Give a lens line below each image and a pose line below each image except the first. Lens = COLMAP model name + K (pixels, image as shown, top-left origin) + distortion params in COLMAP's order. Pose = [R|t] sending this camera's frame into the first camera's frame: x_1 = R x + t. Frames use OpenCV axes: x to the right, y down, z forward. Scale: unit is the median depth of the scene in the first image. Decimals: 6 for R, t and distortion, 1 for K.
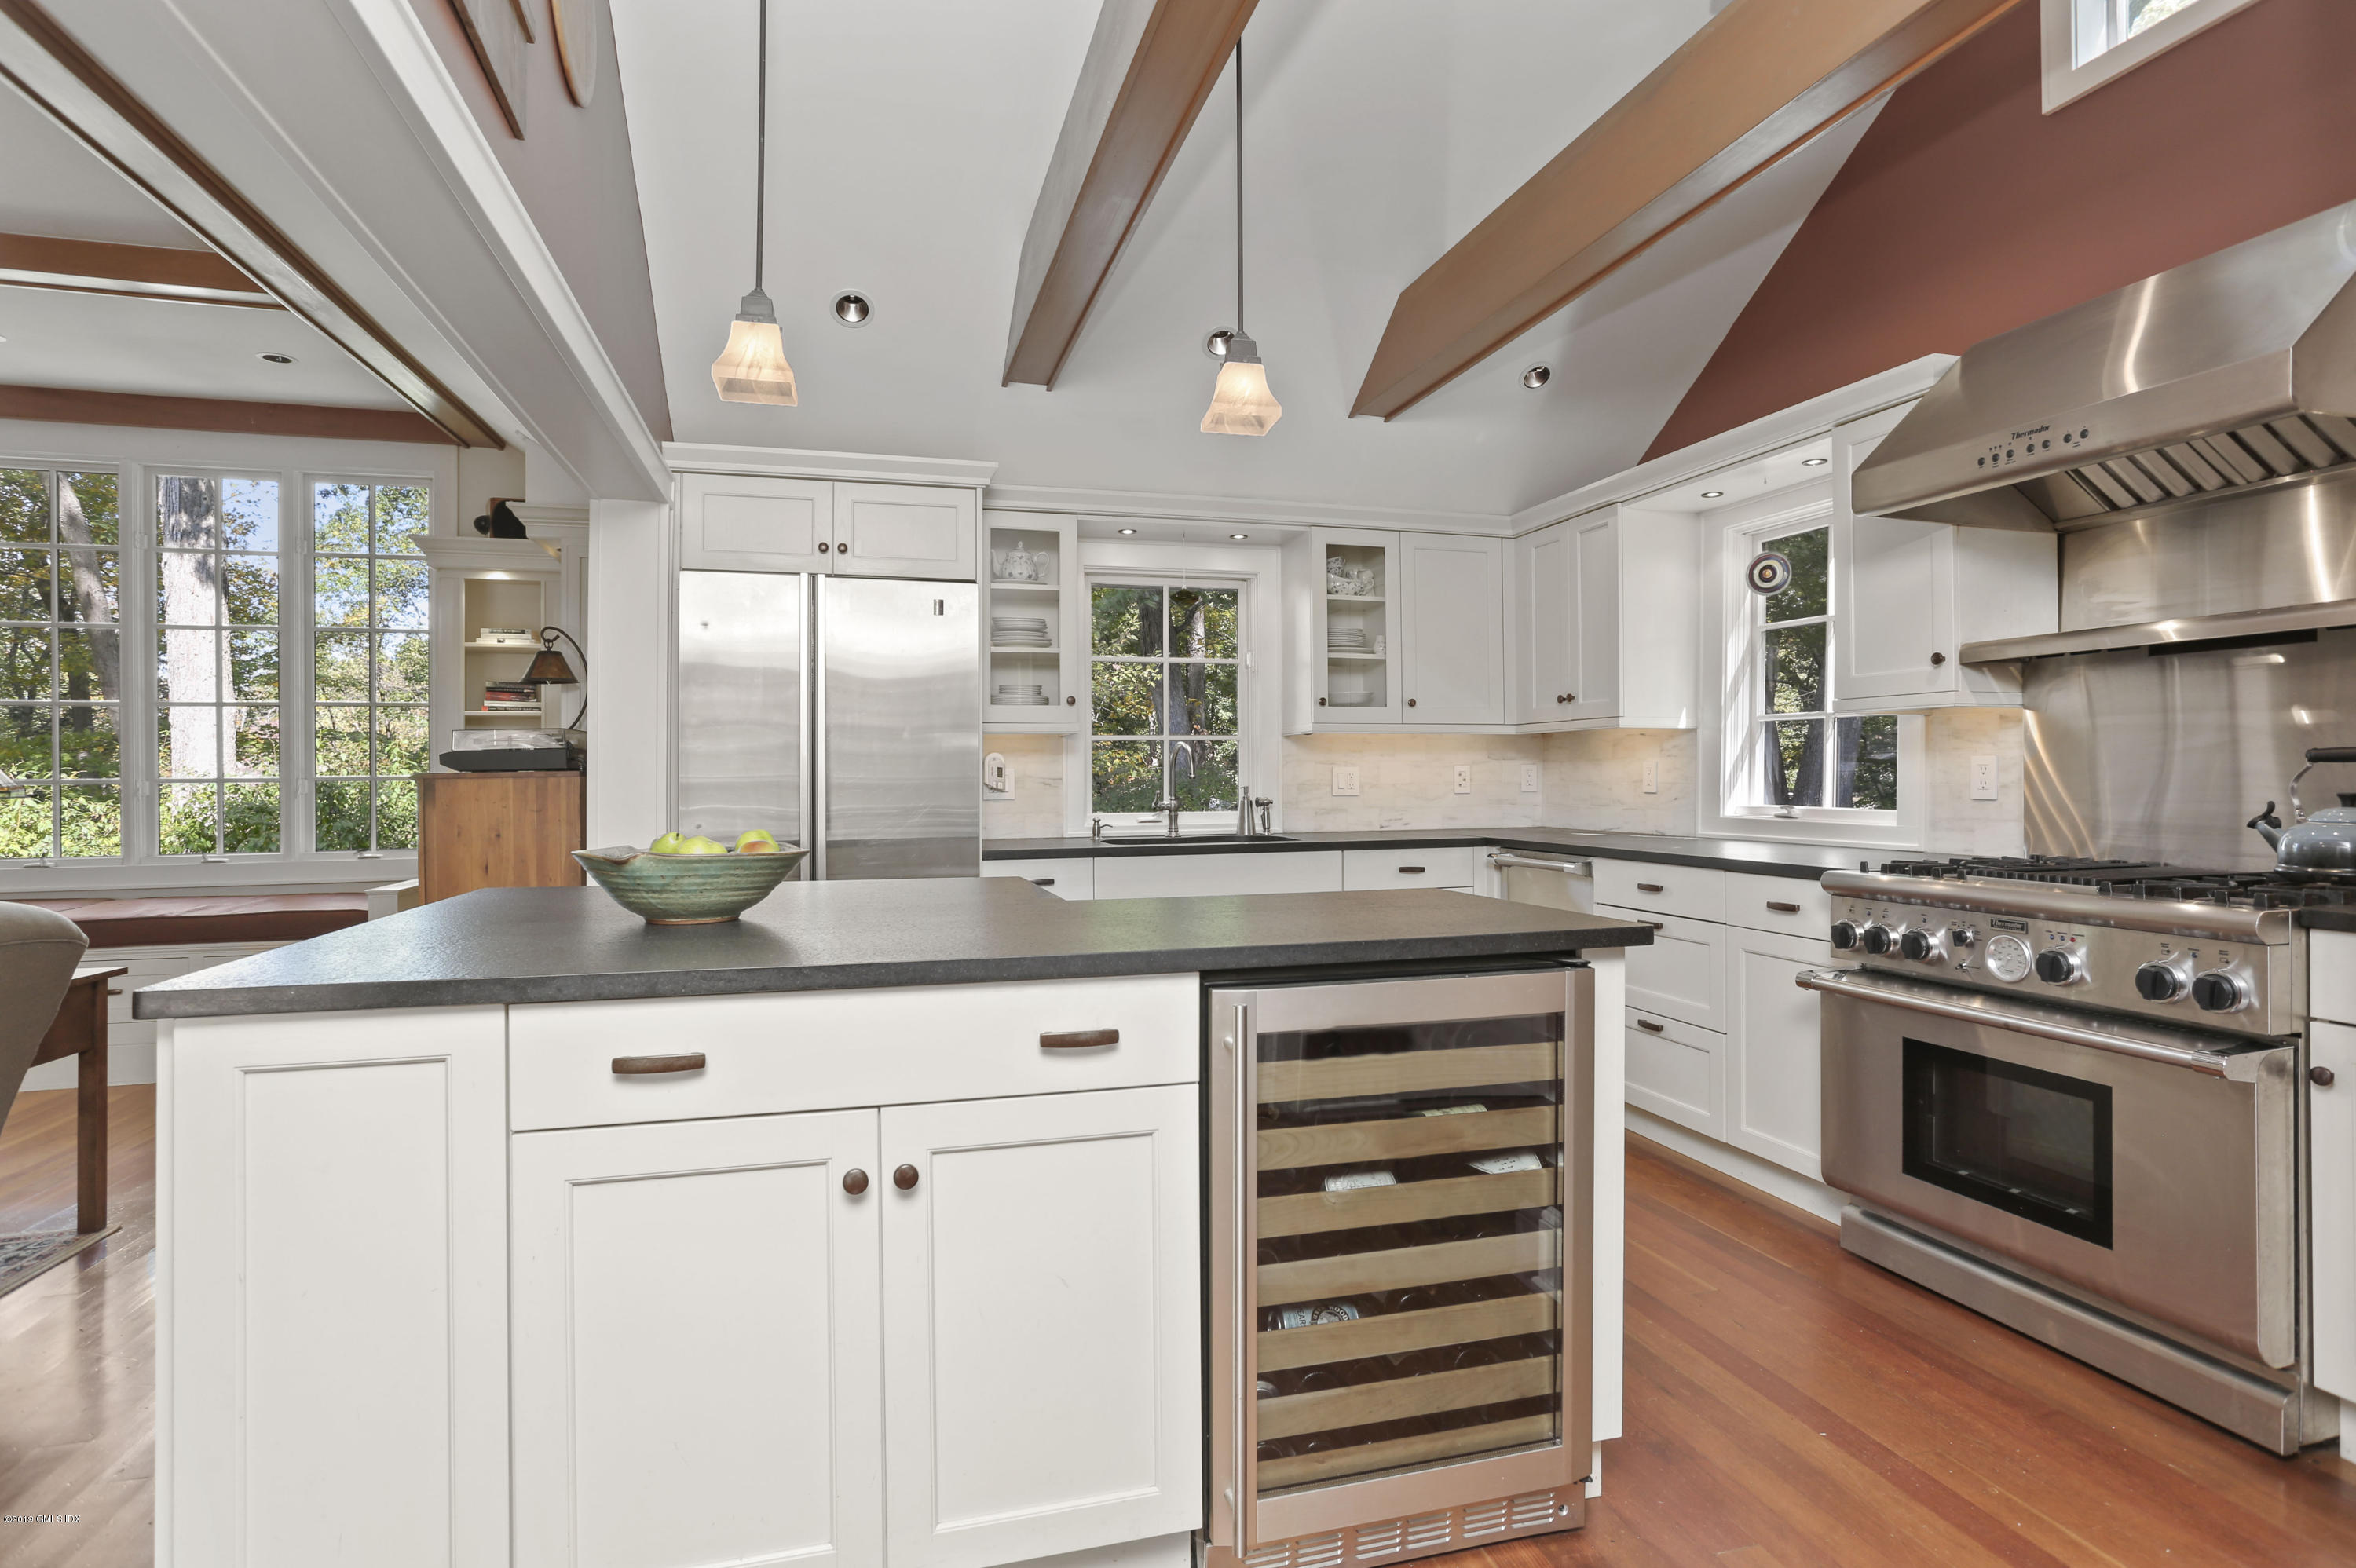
lens RADIAL K [[1192.4, 0, 1175.4], [0, 1192.4, 791.9], [0, 0, 1]] dist [-0.038485, 0.026843]
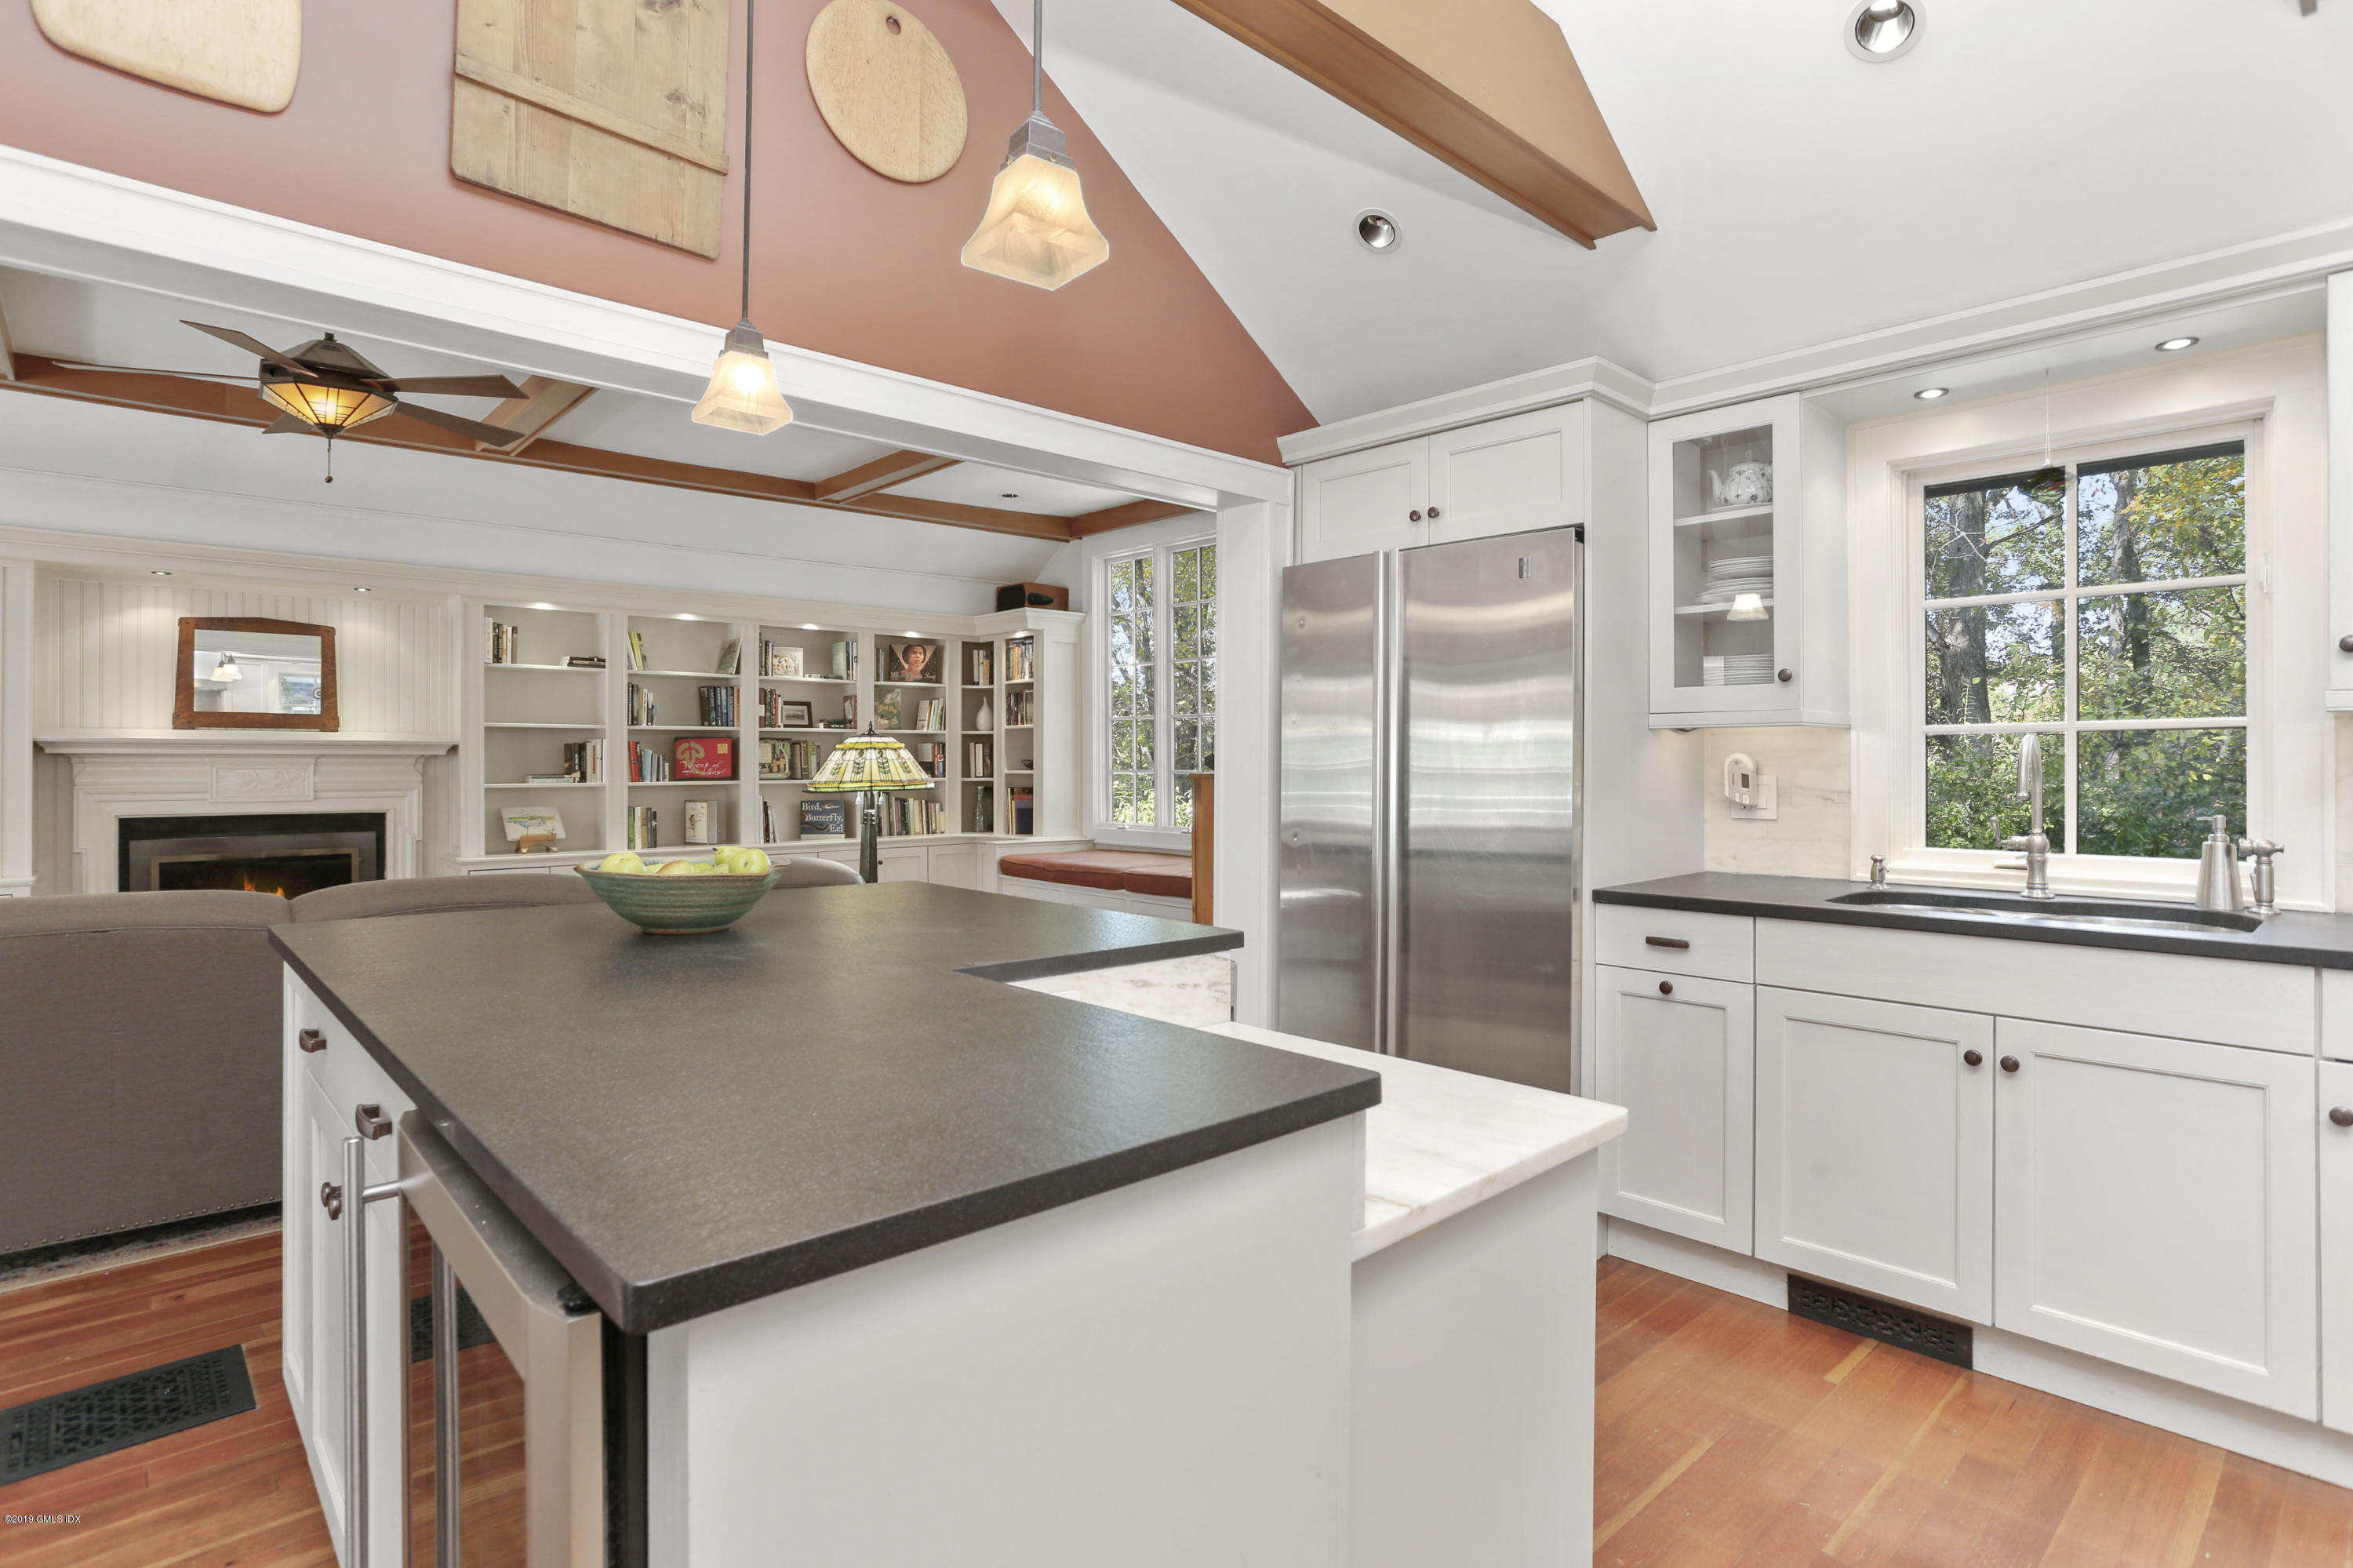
lens RADIAL K [[1169.2, 0, 1176.5], [0, 1169.2, 784.0], [0, 0, 1]] dist [-0.065852, 0.035282]
pose [[0.451624, 0.024529, -0.891871, 0.379002], [-0.017529, 0.999673, 0.018617, -0.026121], [0.892036, 0.007226, 0.451906, 0.475307]]
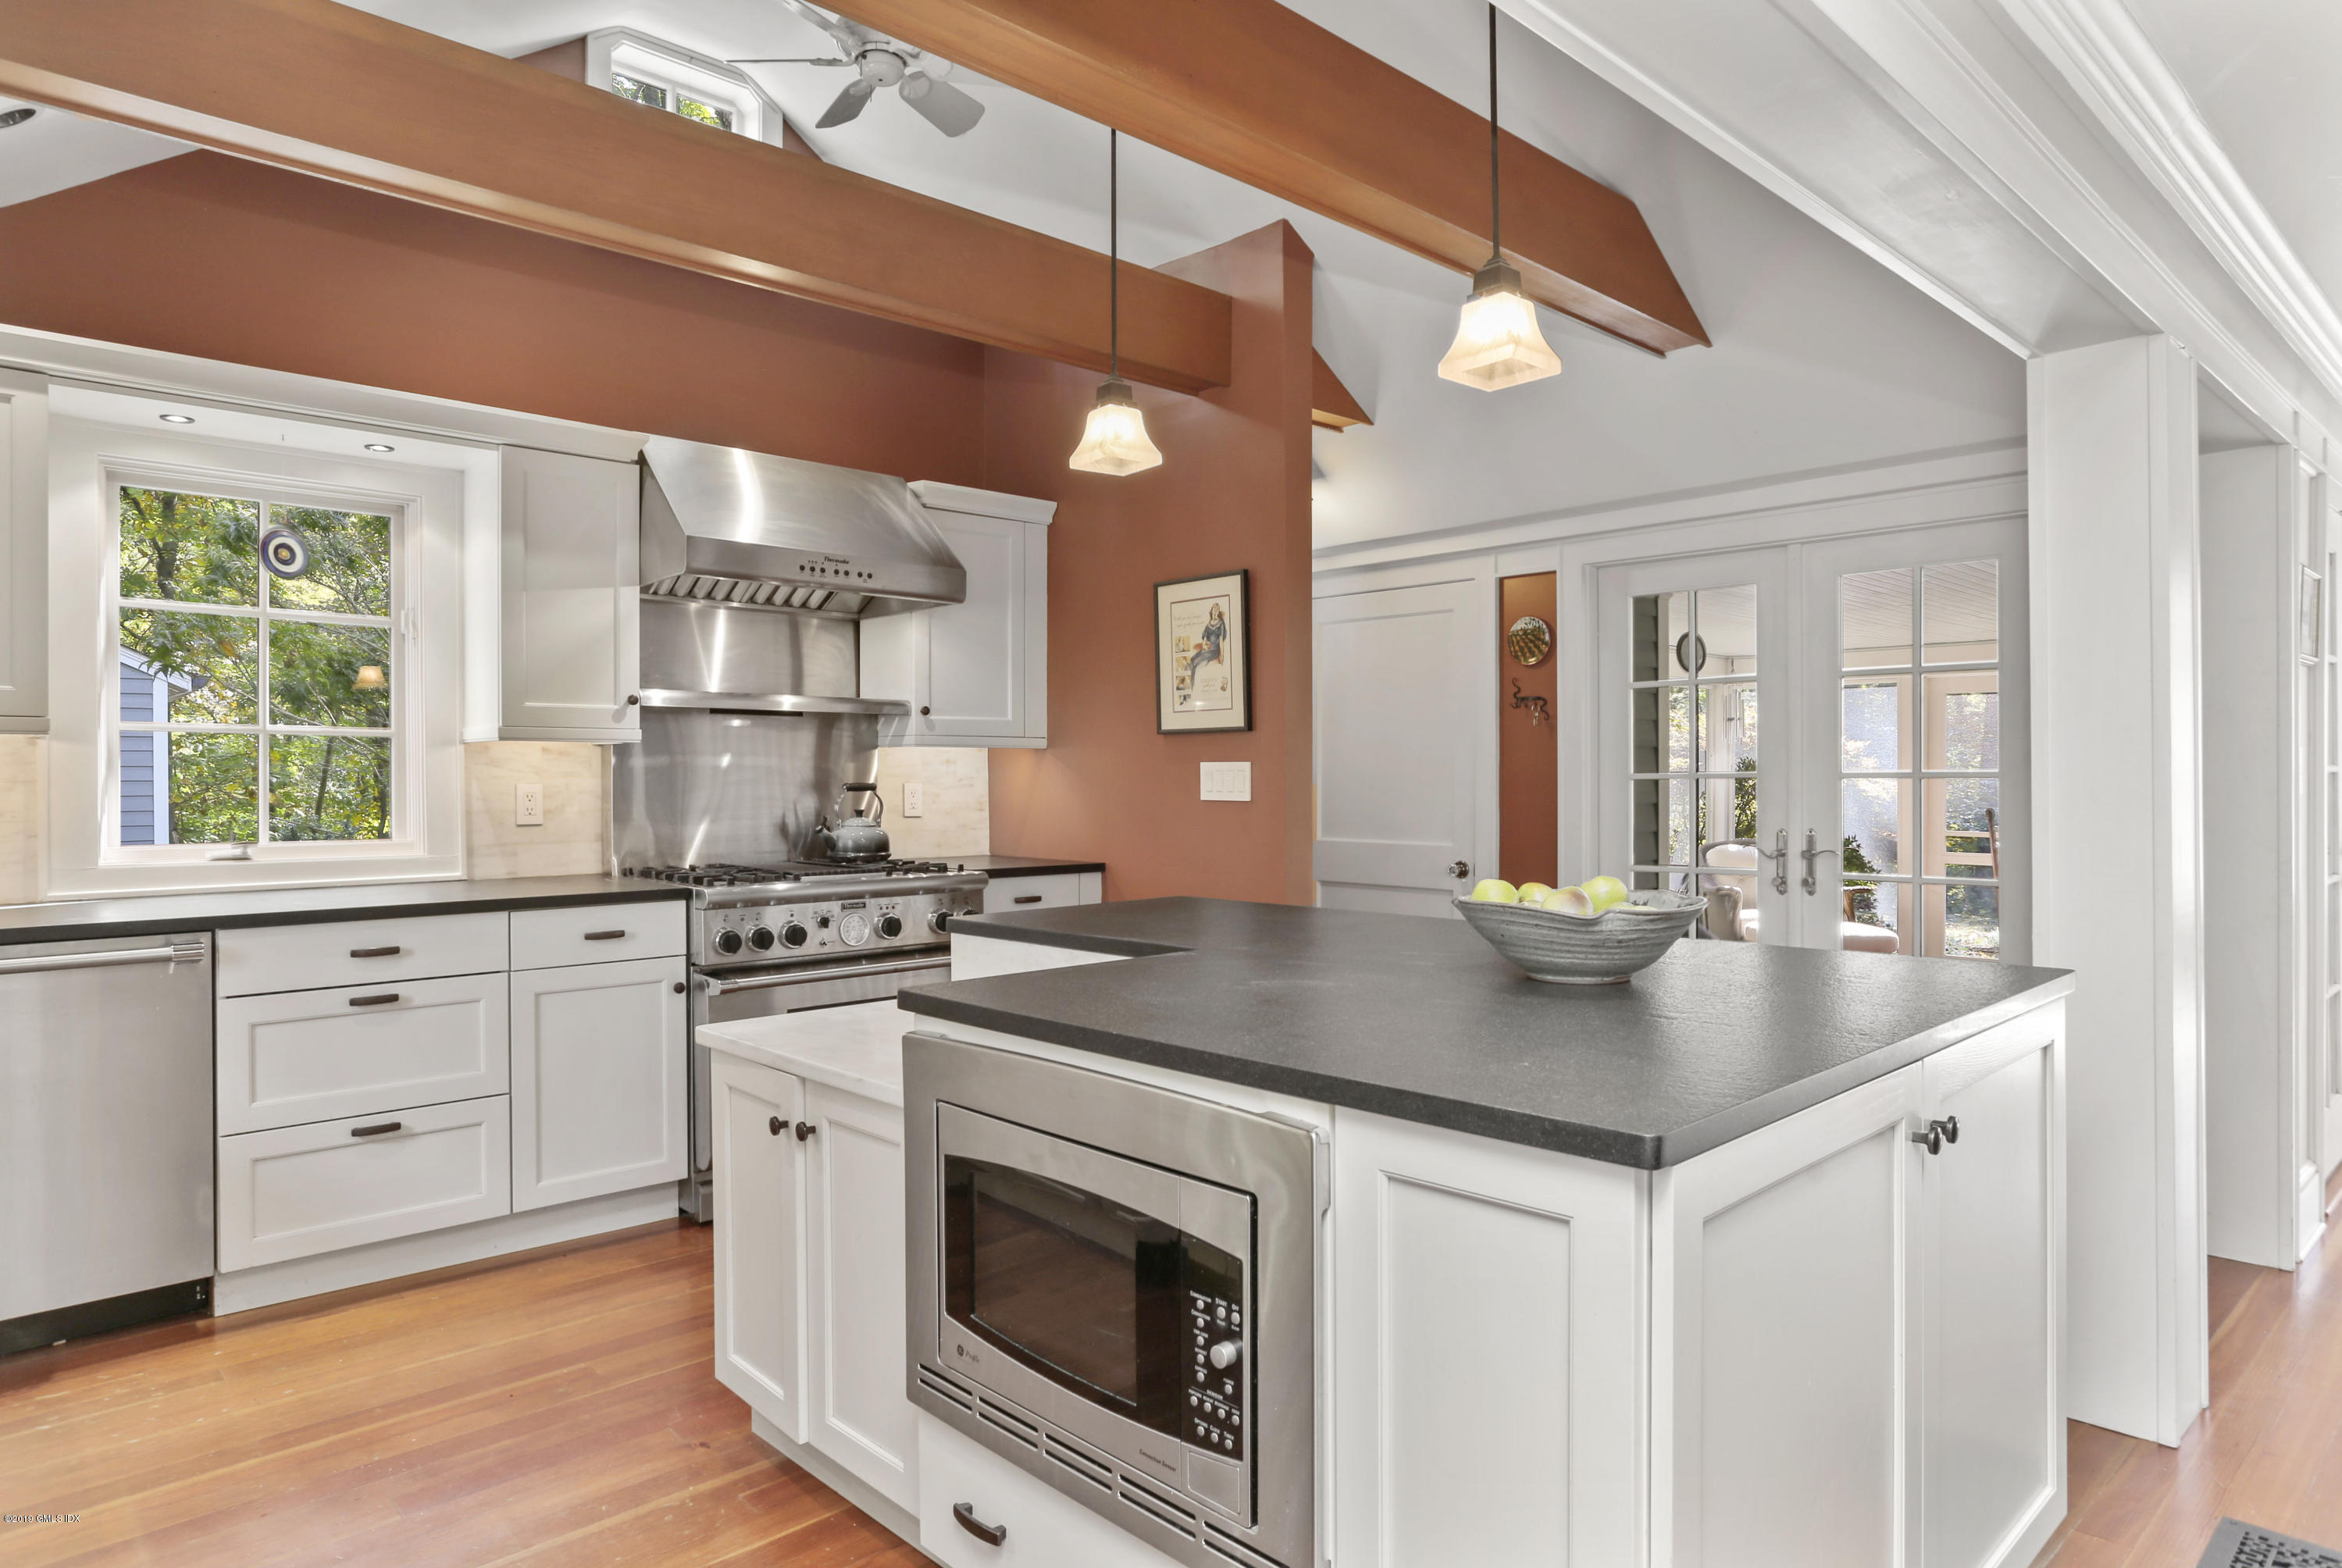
lens RADIAL K [[1381.1, 0, 1174.7], [0, 1381.1, 769.0], [0, 0, 1]] dist [-0.015268, 0.000947]
pose [[-0.460291, 0.011661, 0.887691, -0.602789], [0.017770, 0.999834, -0.003920, -0.024580], [-0.887590, 0.013970, -0.460422, 0.897004]]
